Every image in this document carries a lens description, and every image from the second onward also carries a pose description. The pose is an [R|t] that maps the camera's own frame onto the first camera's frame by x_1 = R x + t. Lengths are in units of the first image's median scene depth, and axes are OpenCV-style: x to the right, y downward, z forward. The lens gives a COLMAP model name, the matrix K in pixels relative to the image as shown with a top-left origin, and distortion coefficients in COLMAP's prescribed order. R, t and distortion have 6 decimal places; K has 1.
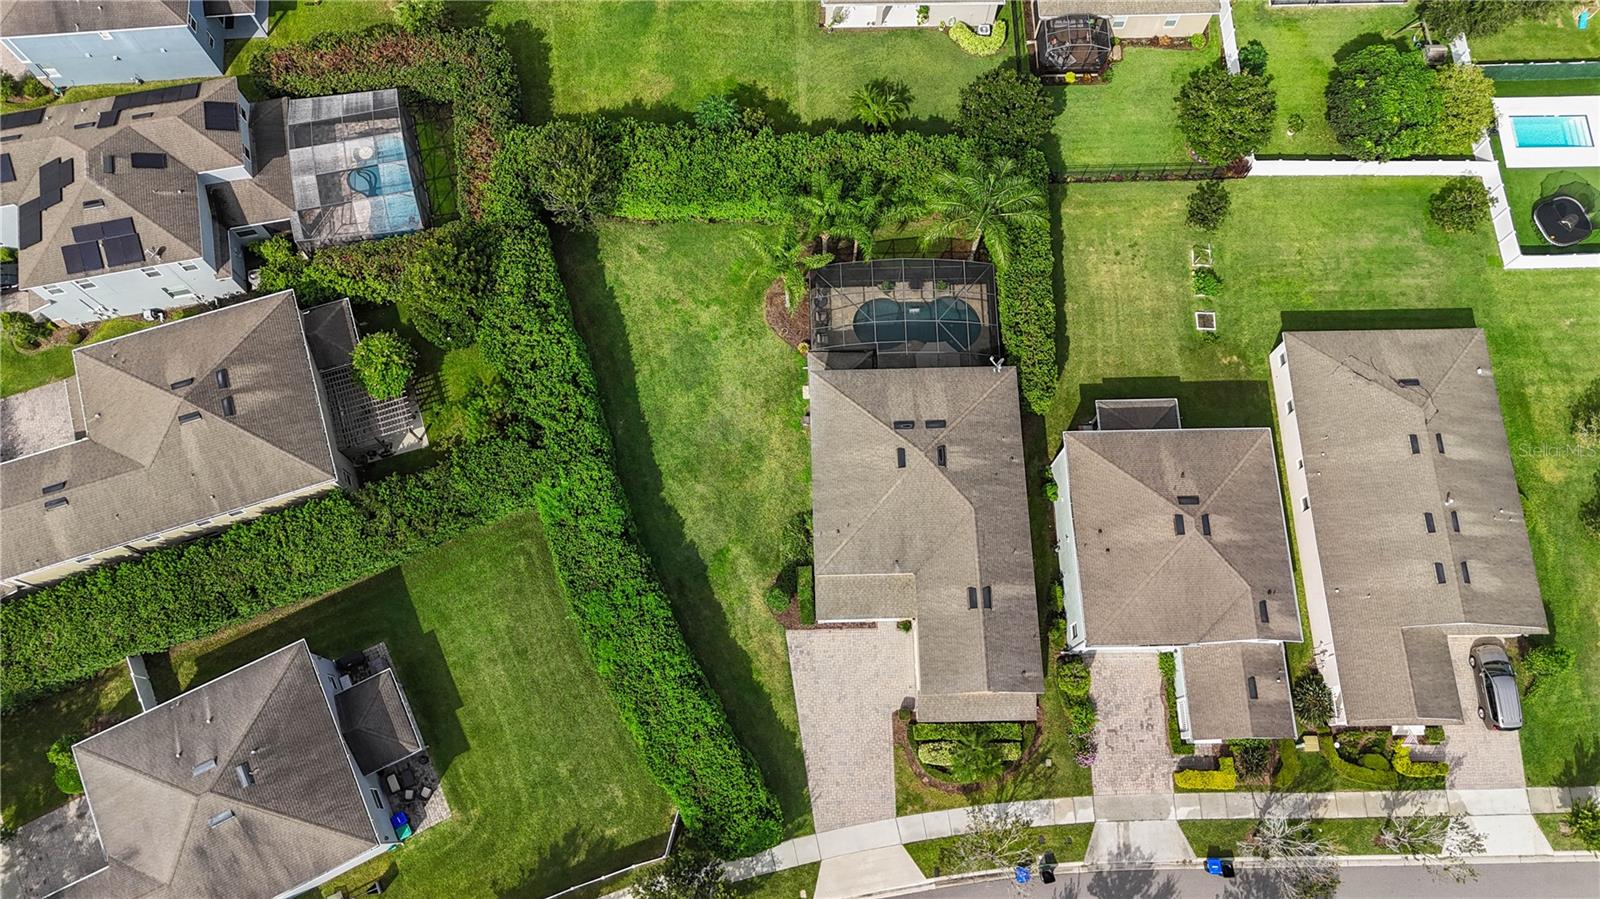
lens RADIAL K [[1172.5, 0, 804.5], [0, 1172.5, 449.0], [0, 0, 1]] dist [0.086158, -0.095967]
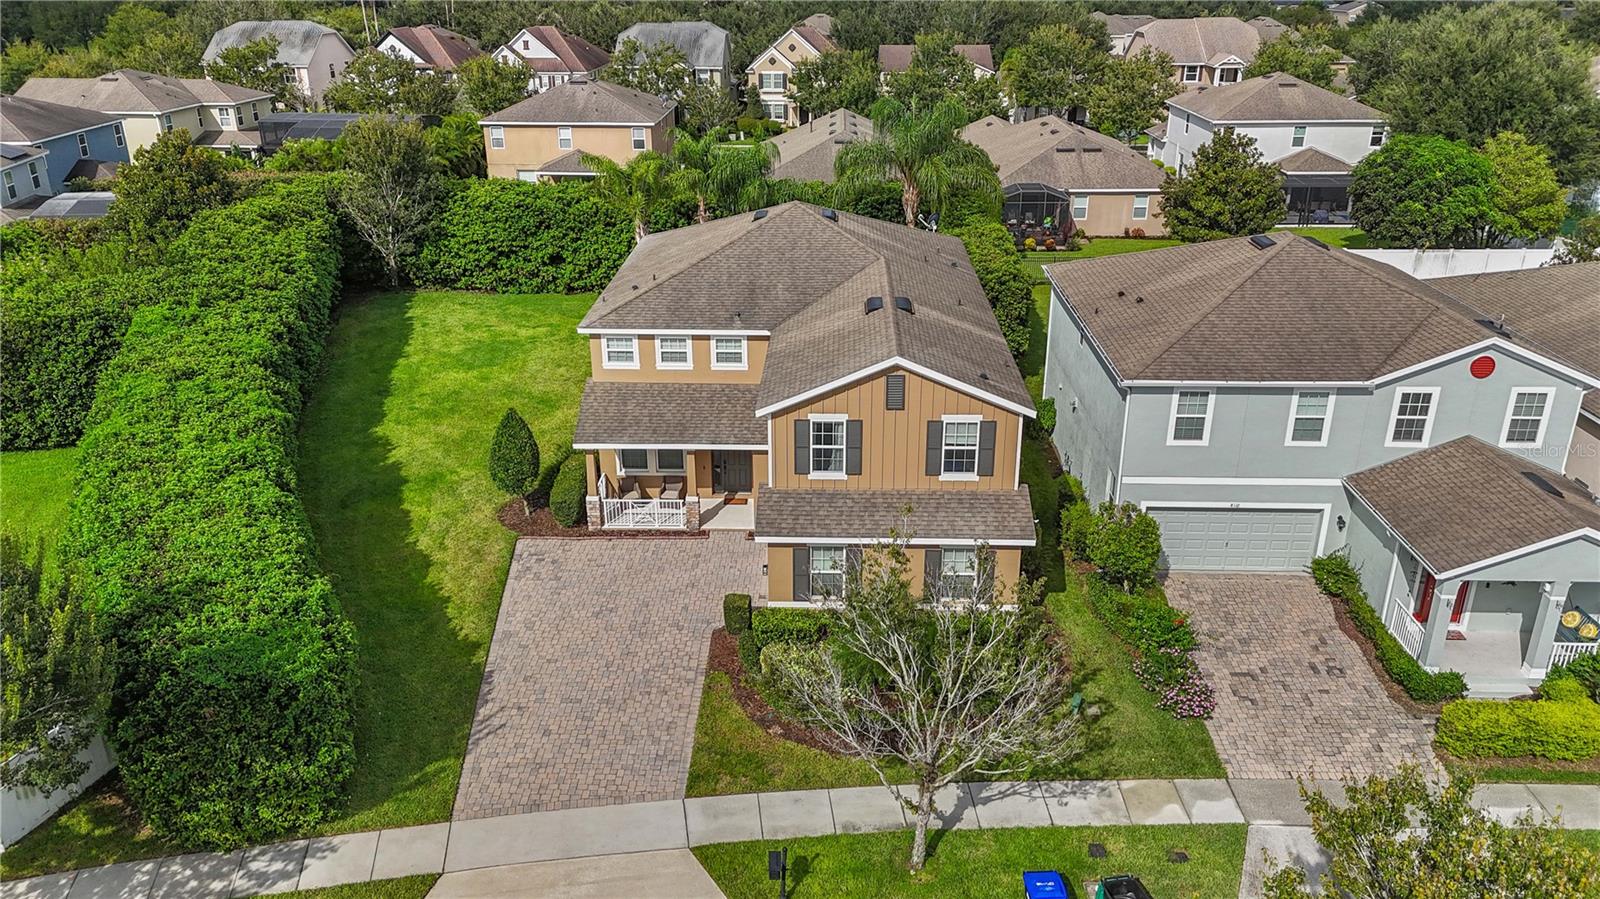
lens RADIAL K [[1172.5, 0, 804.5], [0, 1172.5, 449.0], [0, 0, 1]] dist [0.086158, -0.095967]
pose [[0.998573, 0.005651, -0.053109, 0.131103], [-0.044107, 0.647982, -0.760378, 0.509230], [0.030117, 0.761635, 0.647306, 0.676304]]
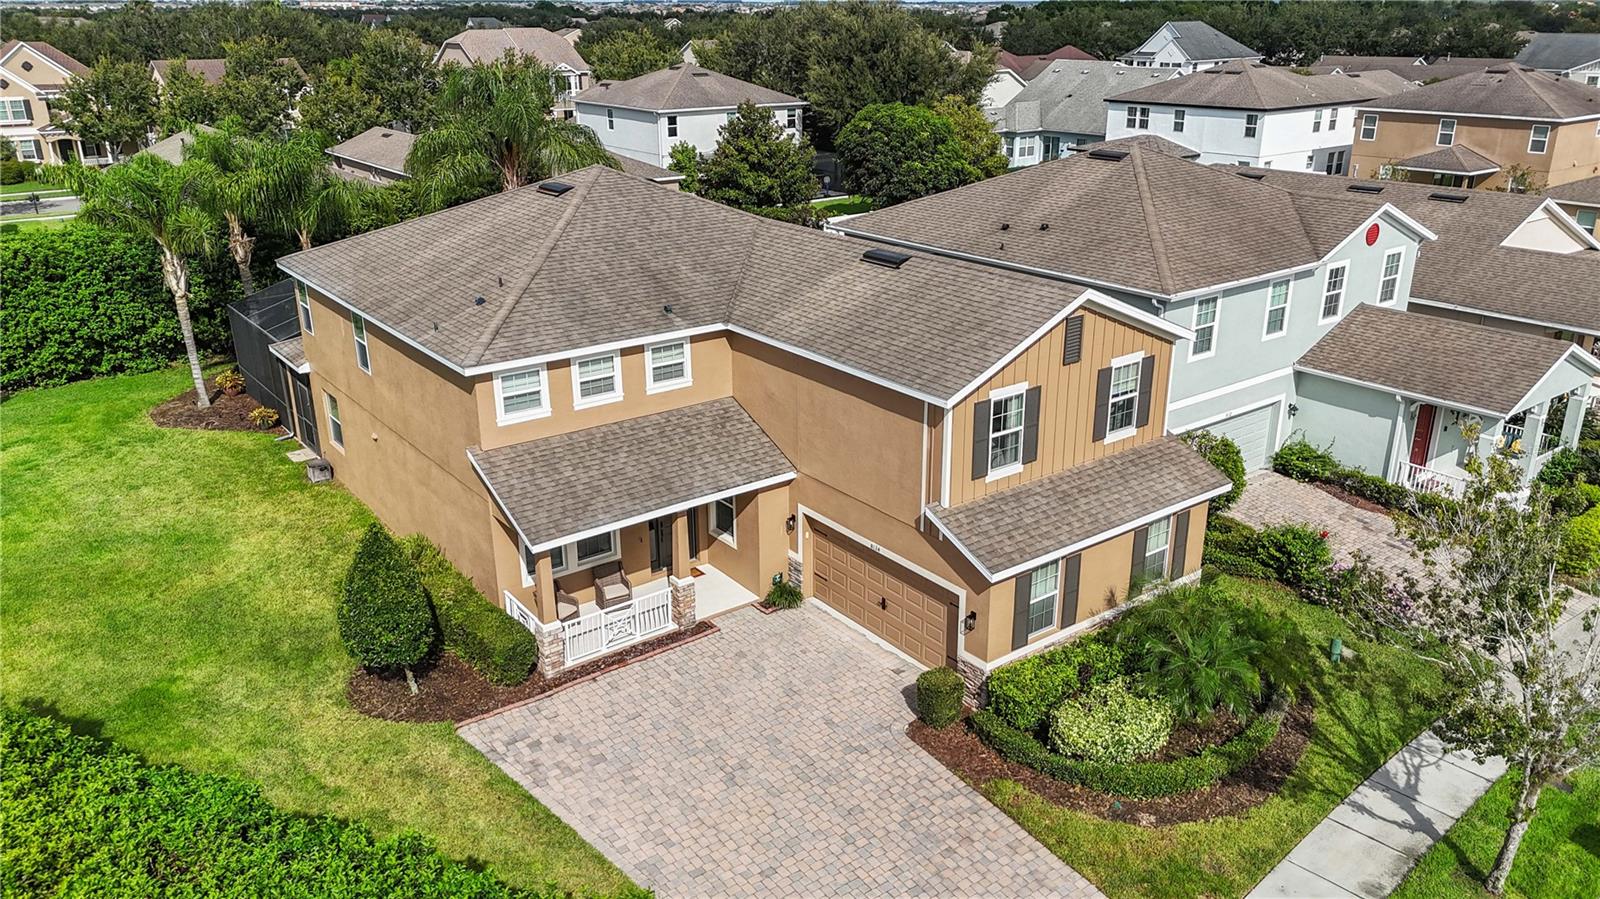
lens RADIAL K [[1176.5, 0, 803.9], [0, 1176.5, 446.9], [0, 0, 1]] dist [0.062802, -0.052478]
pose [[0.810960, -0.219581, 0.542335, -0.091530], [0.561210, 0.554080, -0.614849, 0.354154], [-0.165488, 0.802982, 0.572568, 0.780716]]
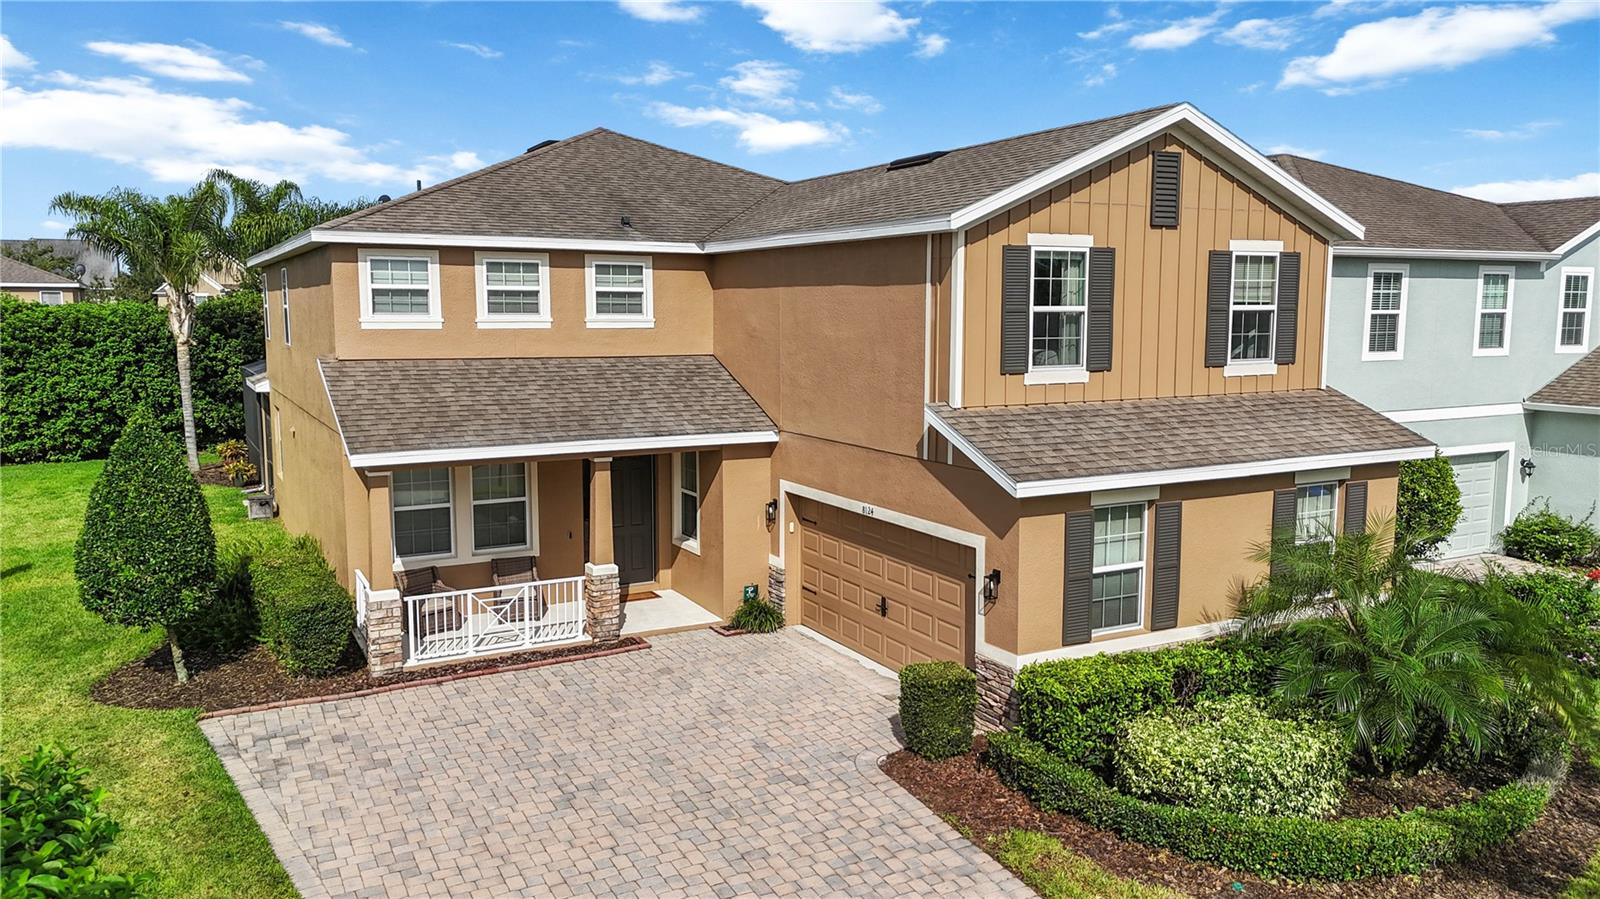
lens RADIAL K [[1176.5, 0, 803.9], [0, 1176.5, 446.9], [0, 0, 1]] dist [0.062802, -0.052478]
pose [[0.889571, -0.067042, 0.451850, -0.012976], [0.437848, 0.407086, -0.801605, 0.345000], [-0.130201, 0.910926, 0.391486, 0.892173]]
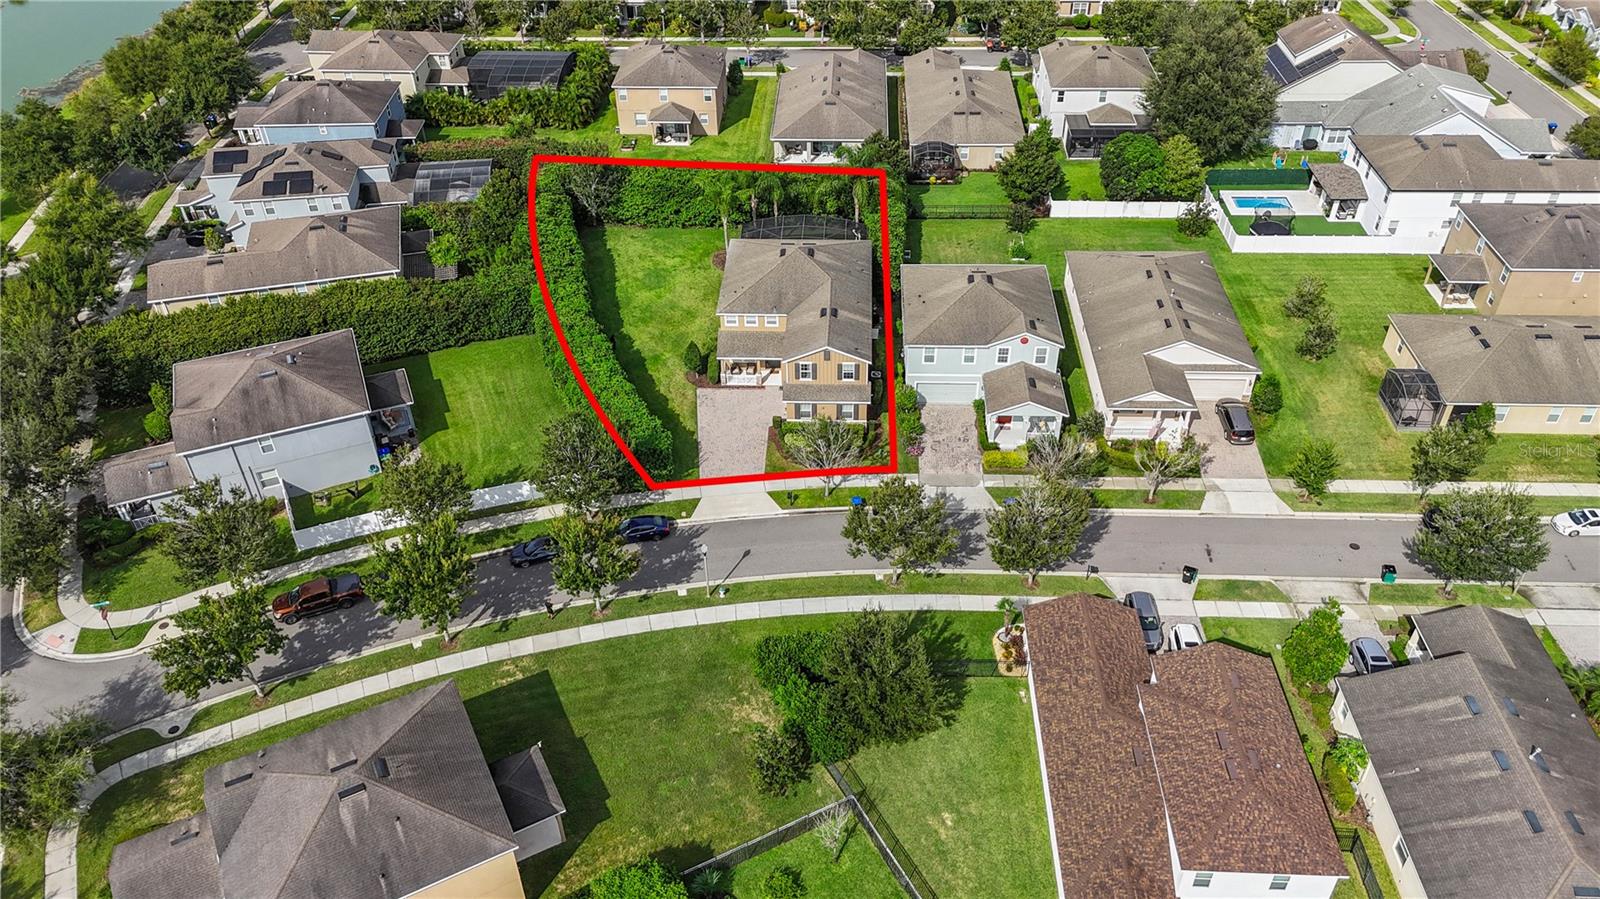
lens RADIAL K [[1172.5, 0, 804.5], [0, 1172.5, 449.0], [0, 0, 1]] dist [0.086158, -0.095967]
pose [[0.997447, 0.019892, -0.068584, 0.205172], [-0.054950, 0.827182, -0.559240, 0.977340], [0.045607, 0.561581, 0.826164, -0.062649]]
